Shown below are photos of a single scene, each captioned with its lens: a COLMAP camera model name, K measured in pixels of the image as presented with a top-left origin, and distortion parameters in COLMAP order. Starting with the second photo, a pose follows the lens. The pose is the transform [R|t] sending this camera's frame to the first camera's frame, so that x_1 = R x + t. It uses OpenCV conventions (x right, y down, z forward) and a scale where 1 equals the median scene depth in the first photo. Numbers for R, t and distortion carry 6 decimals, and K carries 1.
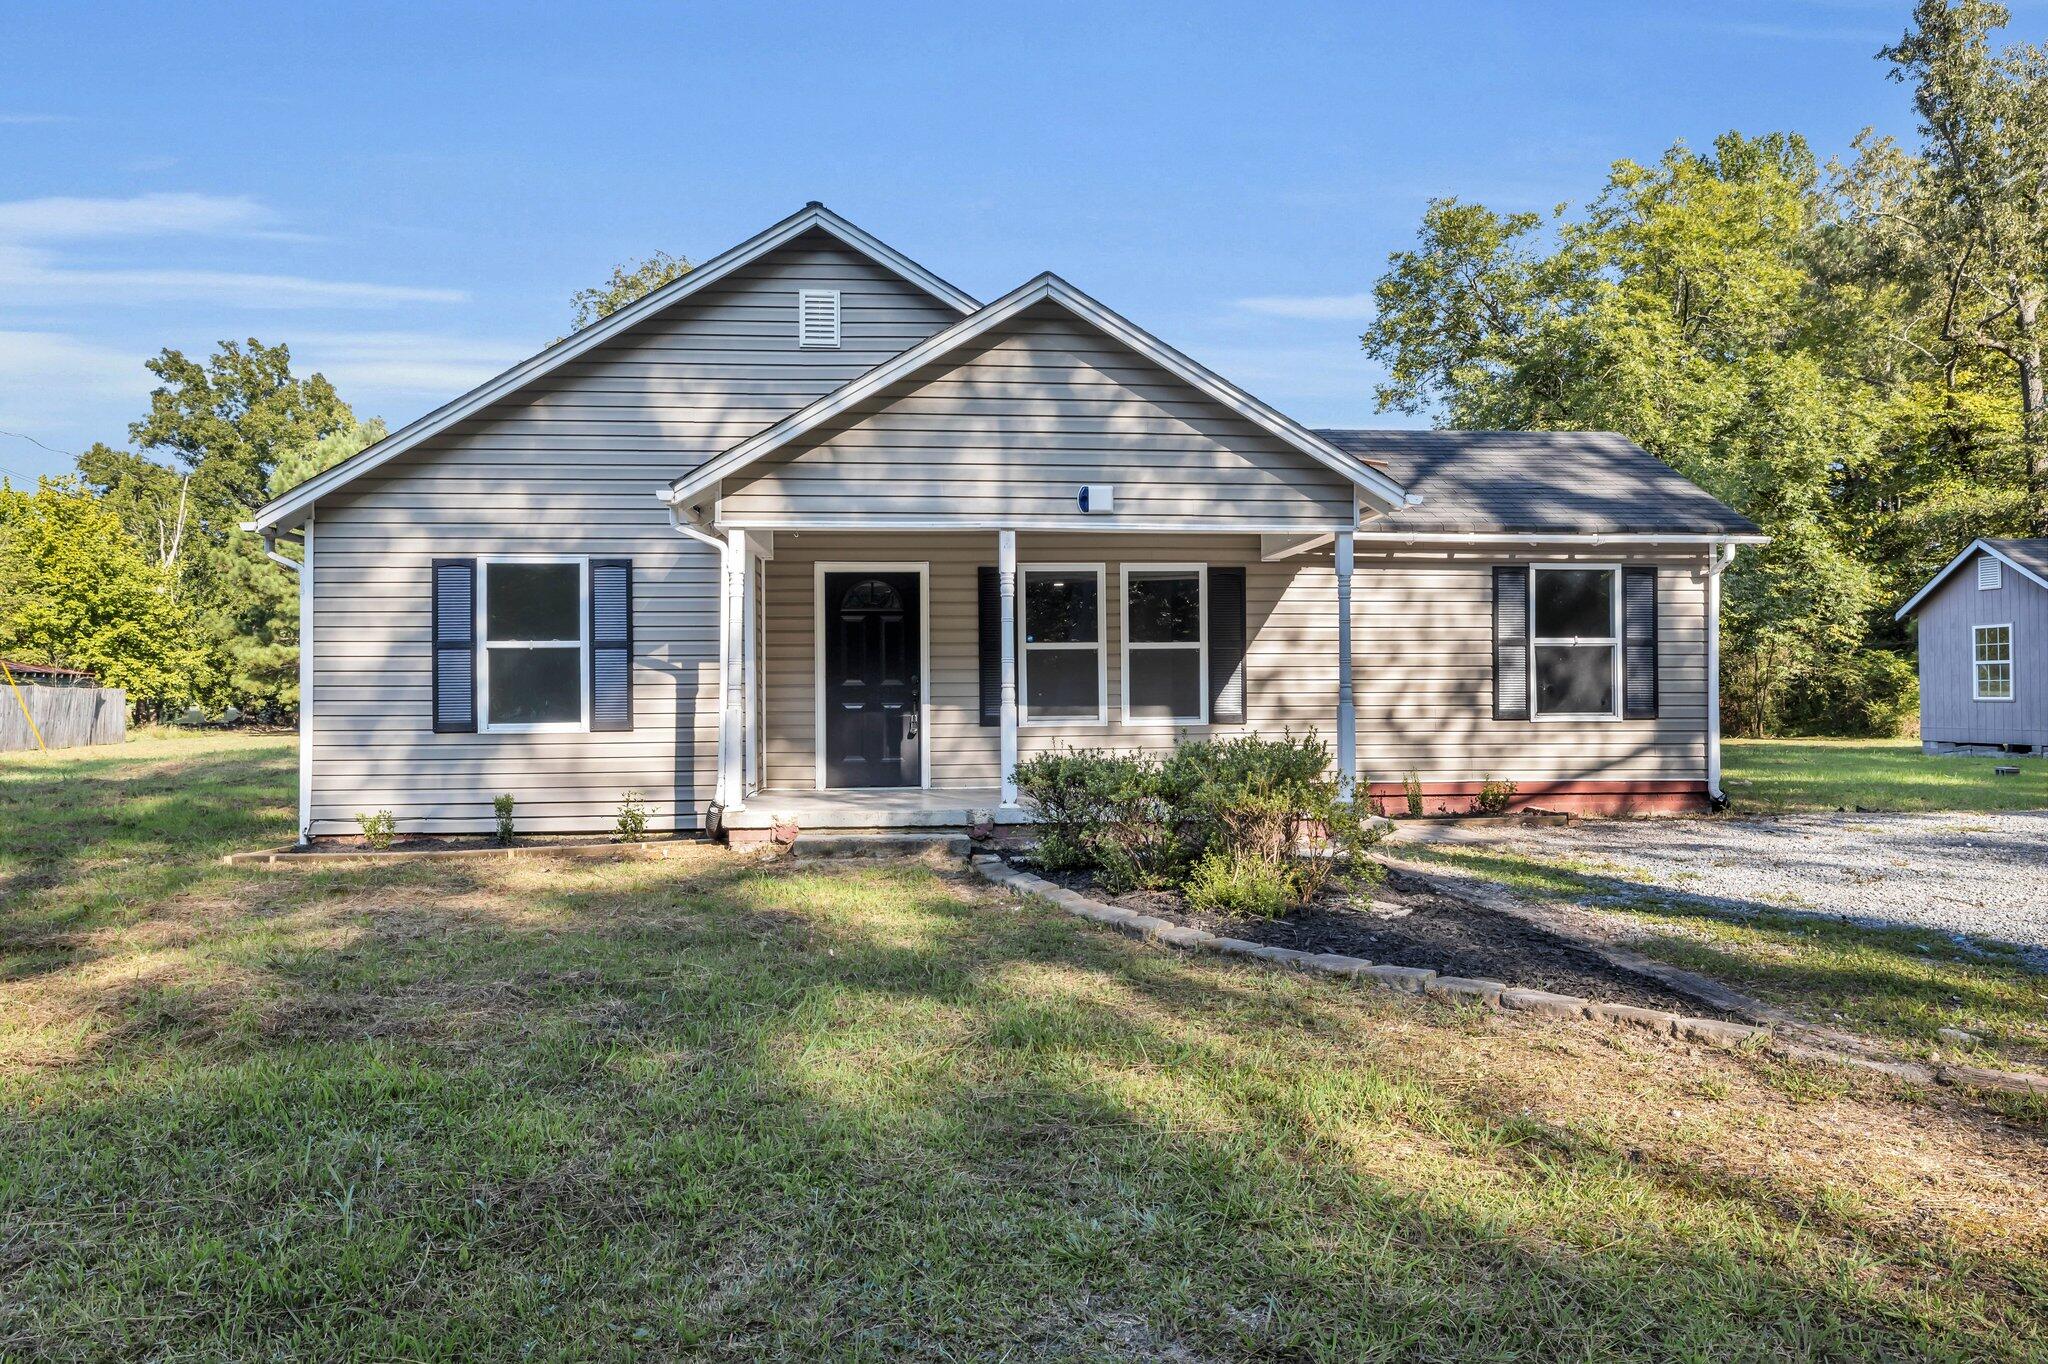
lens RADIAL K [[1291.9, 0, 1023.3], [0, 1291.9, 686.4], [0, 0, 1]] dist [-0.000669, -0.001585]
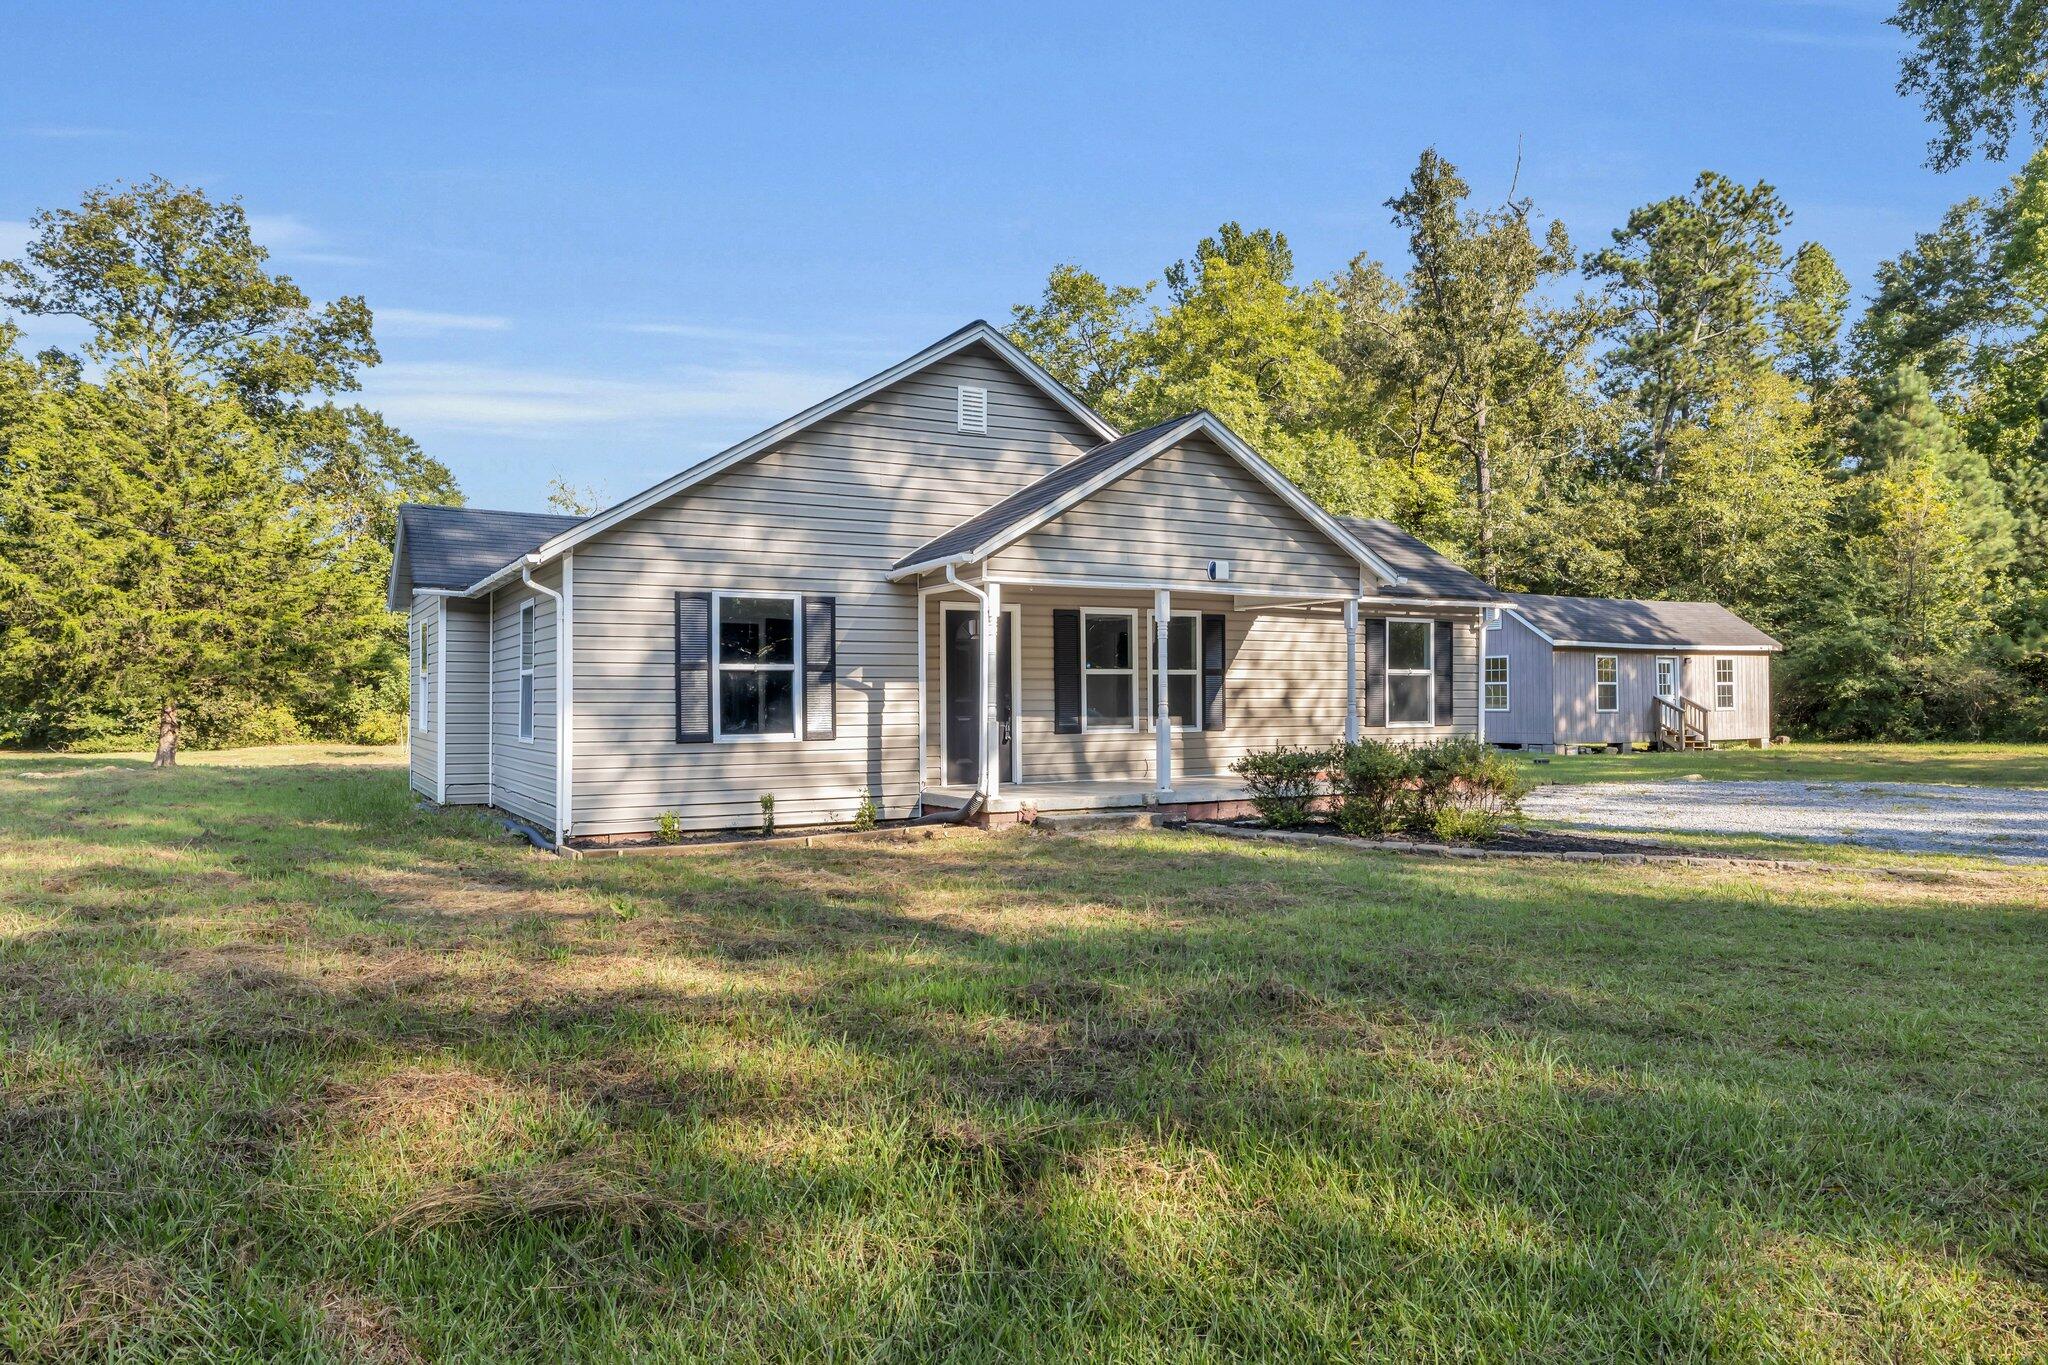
lens RADIAL K [[1408.4, 0, 1025.0], [0, 1408.4, 694.0], [0, 0, 1]] dist [0.004370, 0.000913]
pose [[0.900084, 0.003608, 0.435702, -0.663447], [-0.003013, 0.999993, -0.002058, -0.005507], [-0.435707, 0.000539, 0.900089, -0.238663]]
